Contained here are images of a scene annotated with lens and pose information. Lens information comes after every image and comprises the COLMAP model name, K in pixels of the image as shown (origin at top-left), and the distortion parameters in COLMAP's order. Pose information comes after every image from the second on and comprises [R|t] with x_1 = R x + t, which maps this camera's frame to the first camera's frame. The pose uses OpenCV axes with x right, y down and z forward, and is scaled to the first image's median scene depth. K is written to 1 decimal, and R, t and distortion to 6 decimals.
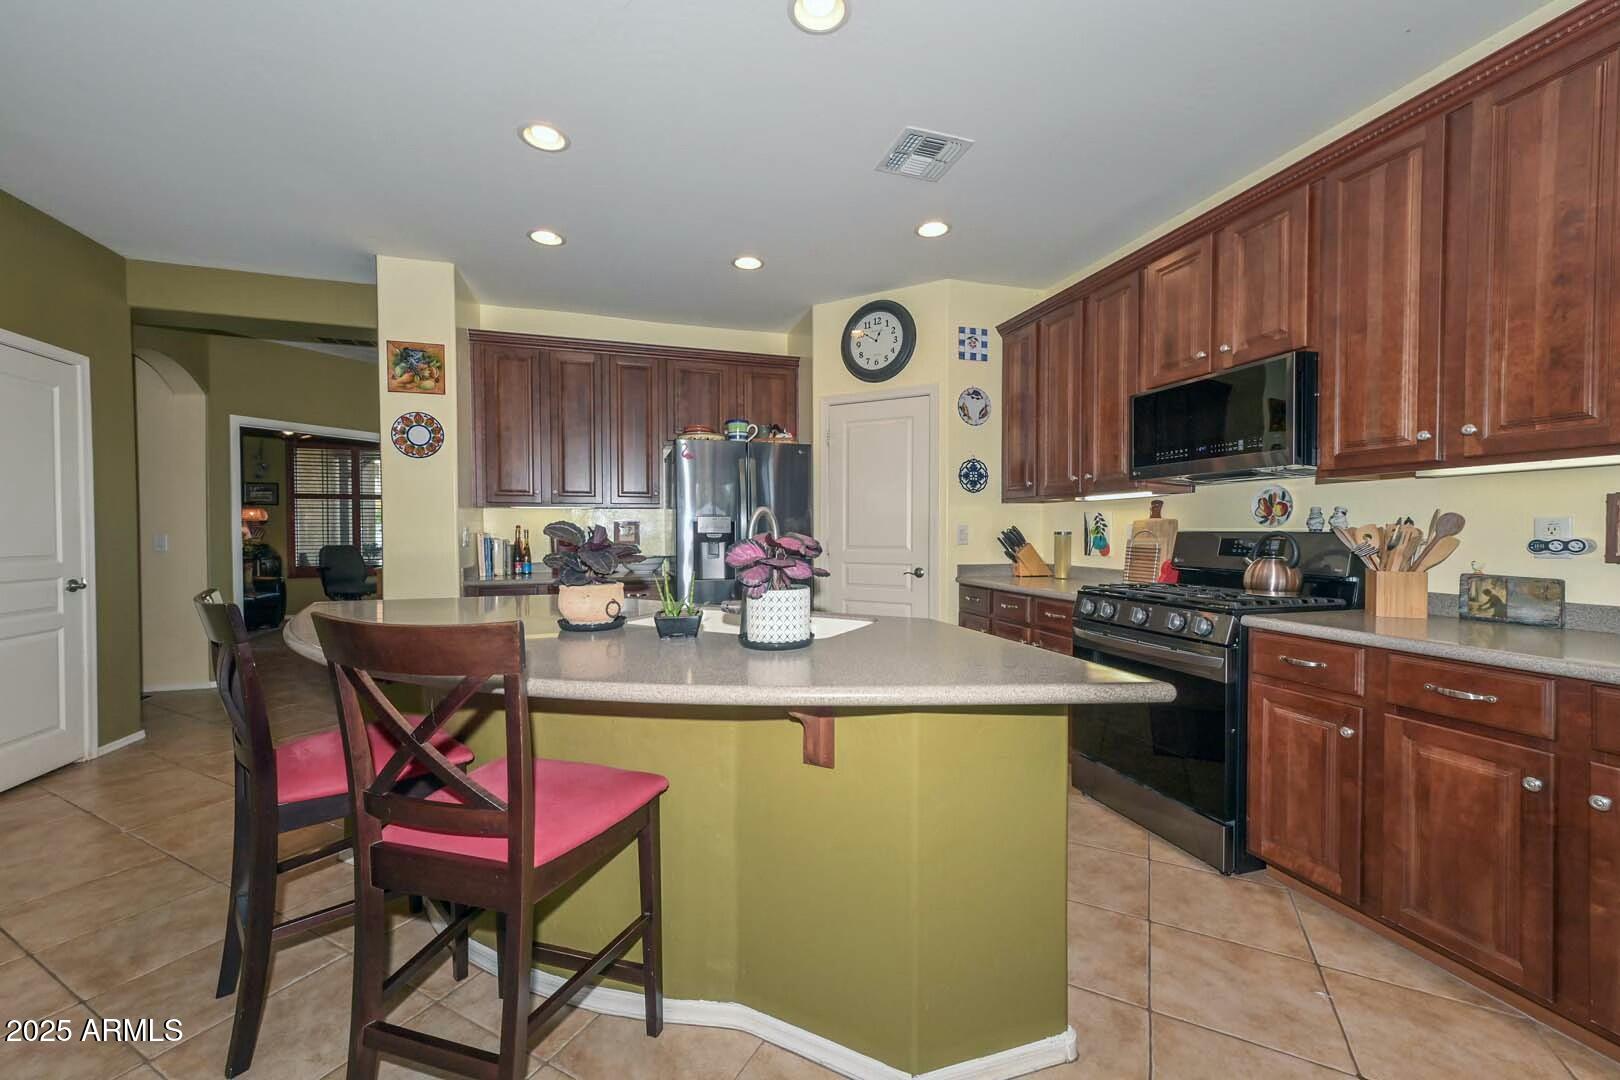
lens RADIAL K [[629.3, 0, 812.3], [0, 629.3, 541.1], [0, 0, 1]] dist [0.015112, 0.000165]
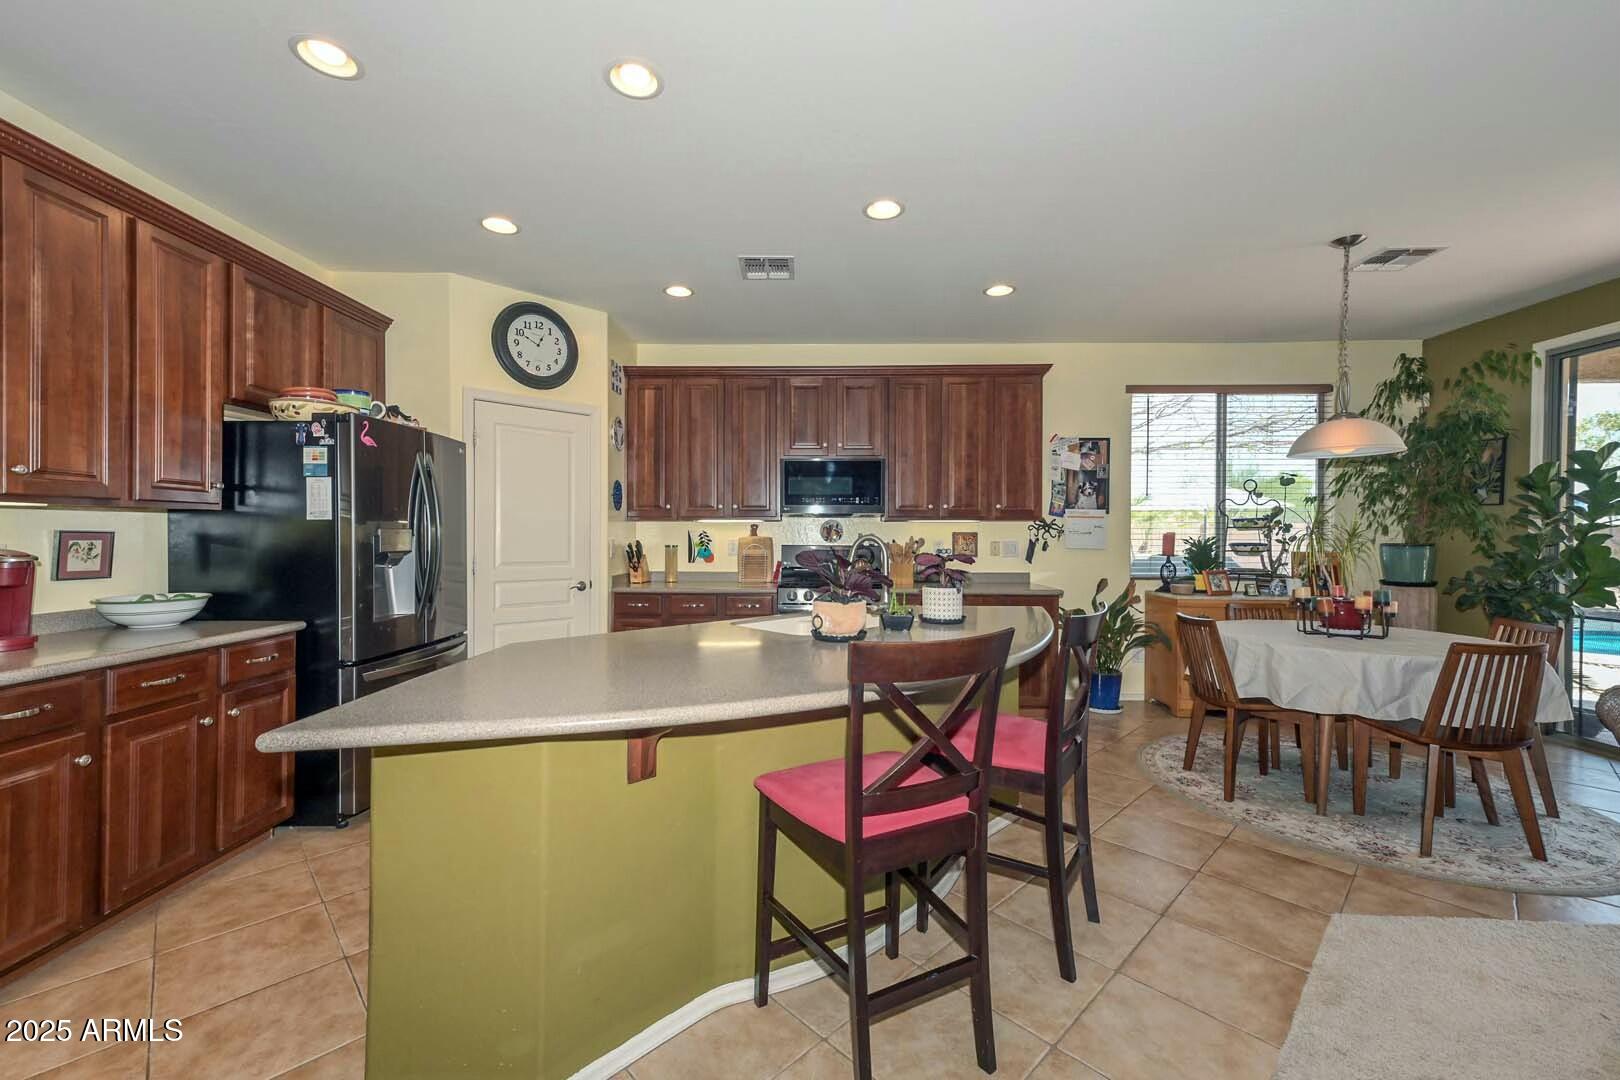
lens RADIAL K [[629.3, 0, 798.1], [0, 629.3, 534.0], [0, 0, 1]] dist [0.015112, 0.000165]
pose [[0.328575, 0.002227, 0.944475, -0.840848], [0.011535, 0.999913, -0.006371, -0.030495], [-0.944408, 0.012988, 0.328520, 0.406988]]
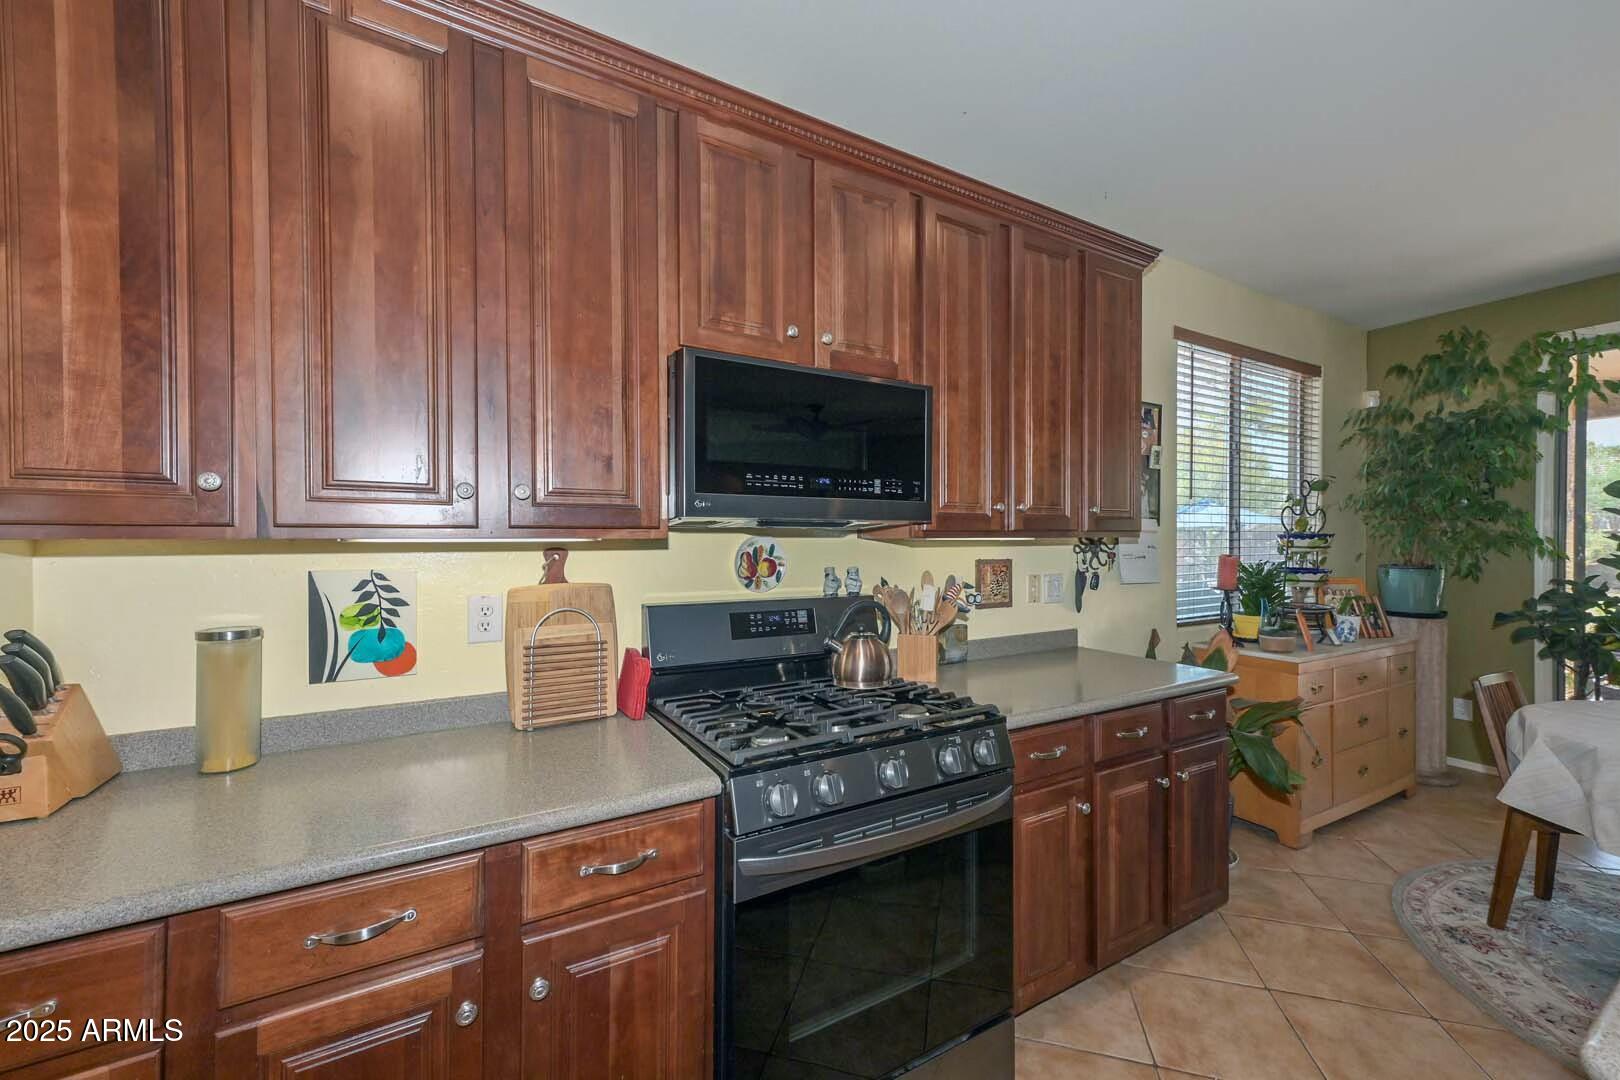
lens RADIAL K [[629.3, 0, 813.3], [0, 629.3, 544.1], [0, 0, 1]] dist [0.015112, 0.000165]
pose [[-0.217752, -0.002085, 0.976002, -0.010184], [0.019124, 0.999797, 0.006403, -0.067269], [-0.975817, 0.020059, -0.217667, 0.903928]]
